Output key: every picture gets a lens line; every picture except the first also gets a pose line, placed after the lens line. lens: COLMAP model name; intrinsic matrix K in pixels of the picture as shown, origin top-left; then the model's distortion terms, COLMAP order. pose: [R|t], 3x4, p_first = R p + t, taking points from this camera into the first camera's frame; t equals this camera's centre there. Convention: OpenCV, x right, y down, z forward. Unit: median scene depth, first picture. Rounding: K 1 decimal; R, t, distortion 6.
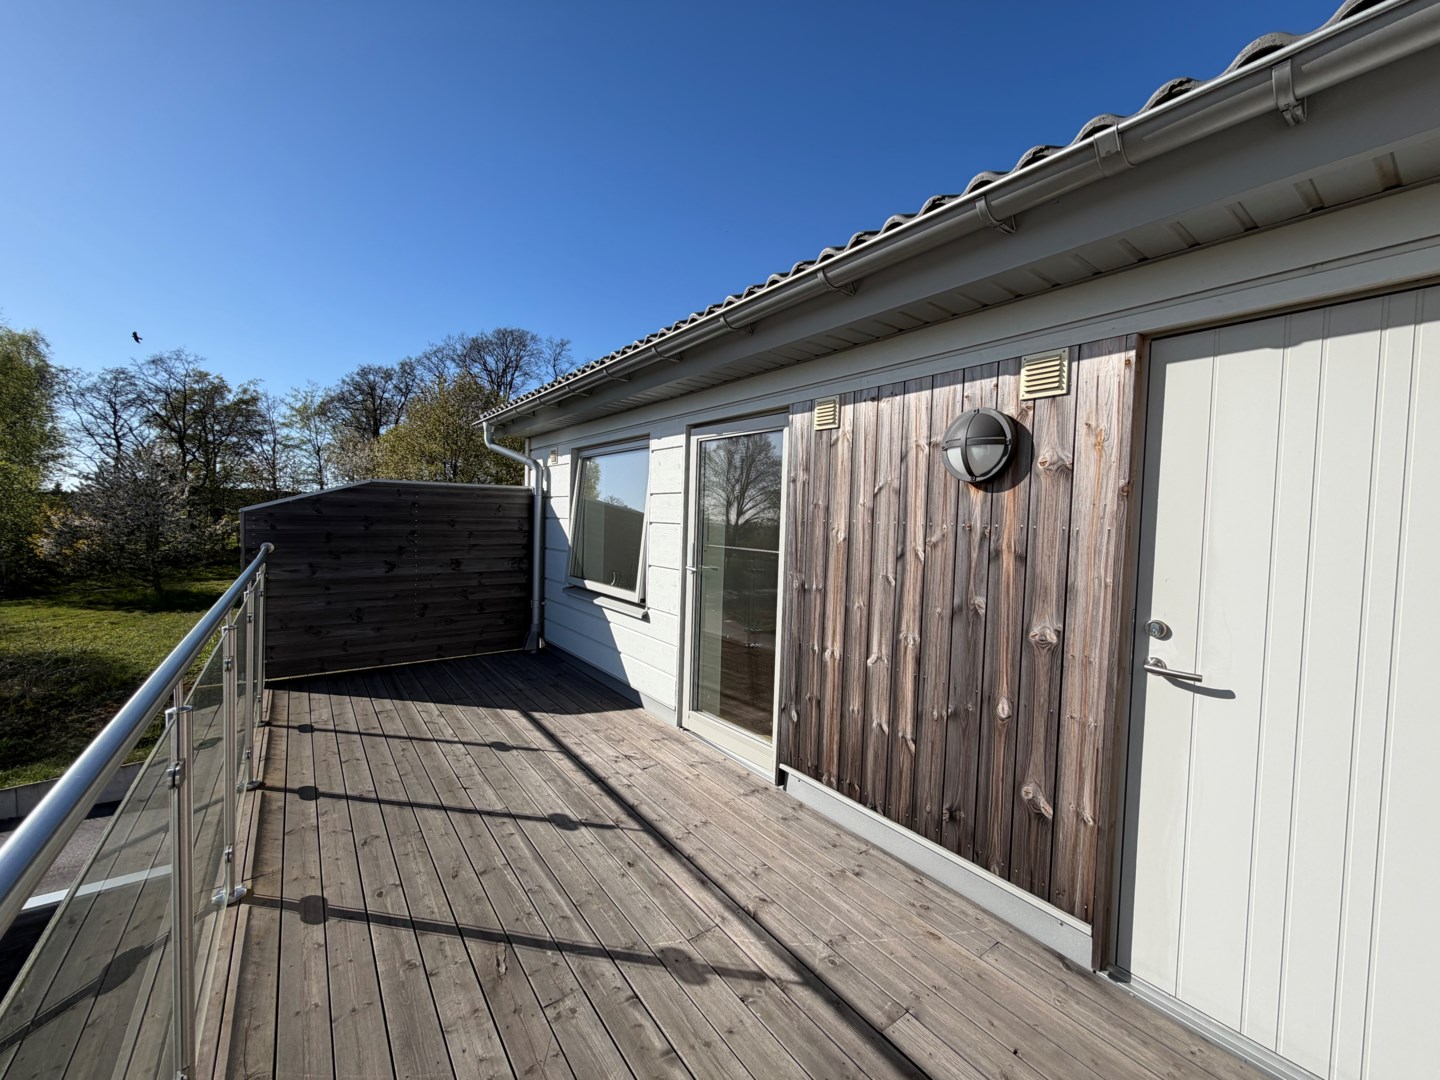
lens RADIAL K [[575.7, 0, 727.2], [0, 575.7, 555.1], [0, 0, 1]] dist [0.004782, 0.000256]
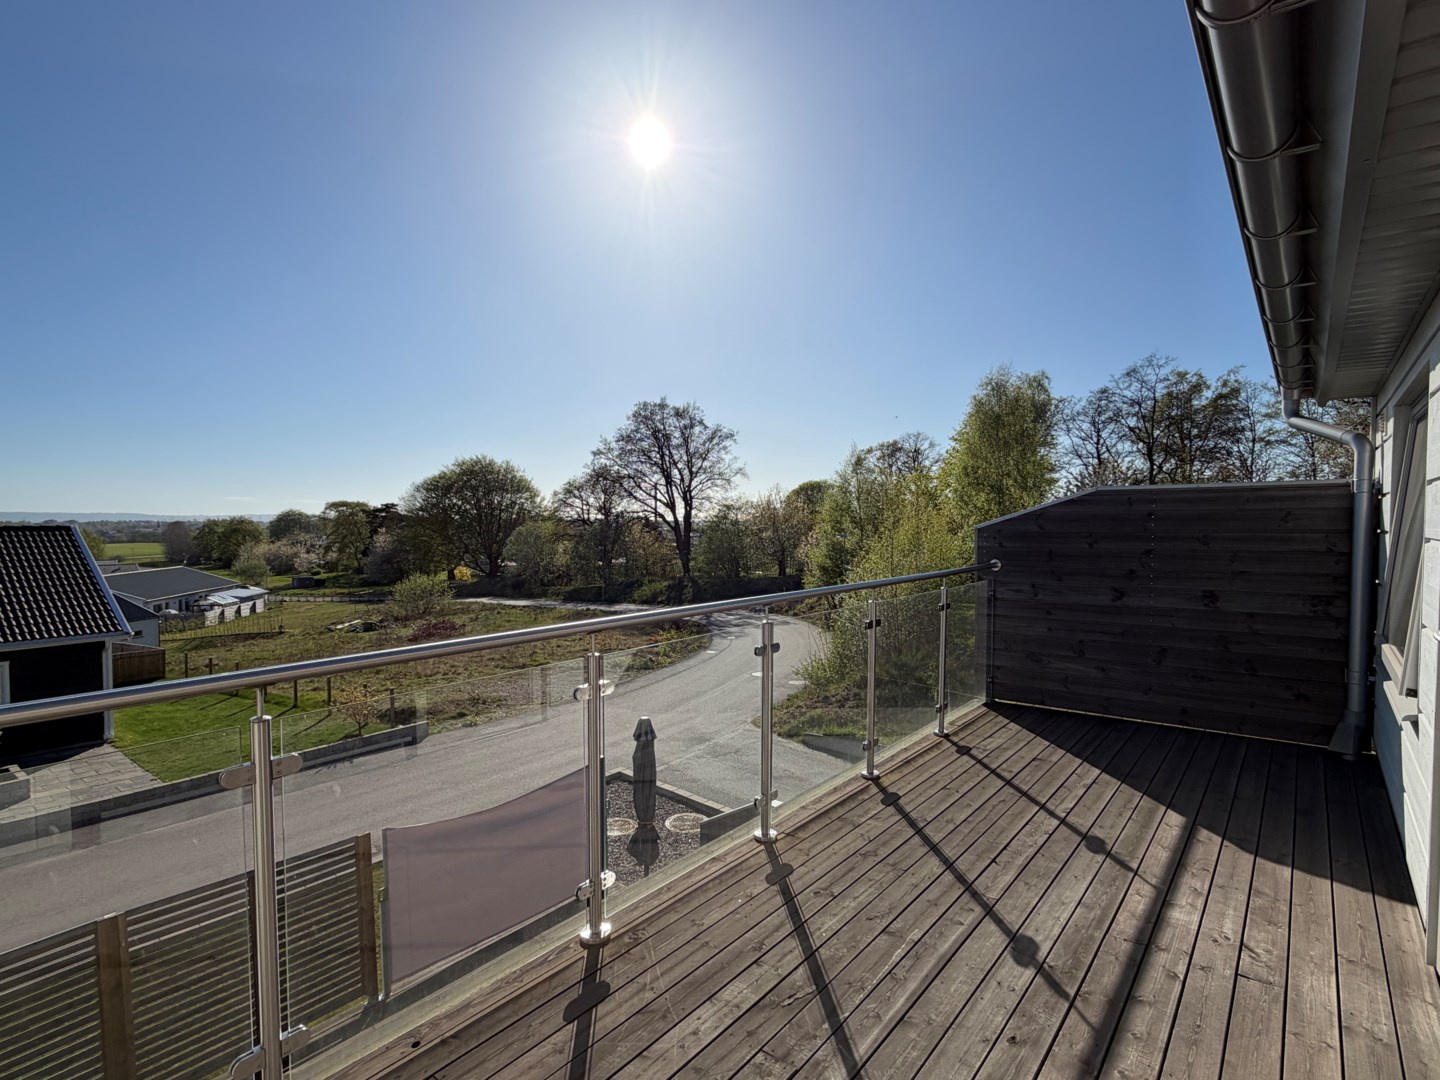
lens RADIAL K [[741.5, 0, 712.3], [0, 741.5, 562.3], [0, 0, 1]] dist [0.002304, 0.001260]
pose [[0.239925, 0.029225, -0.970351, 0.300252], [-0.054612, 0.998370, 0.016565, -0.011487], [0.969254, 0.049018, 0.241130, 0.214919]]
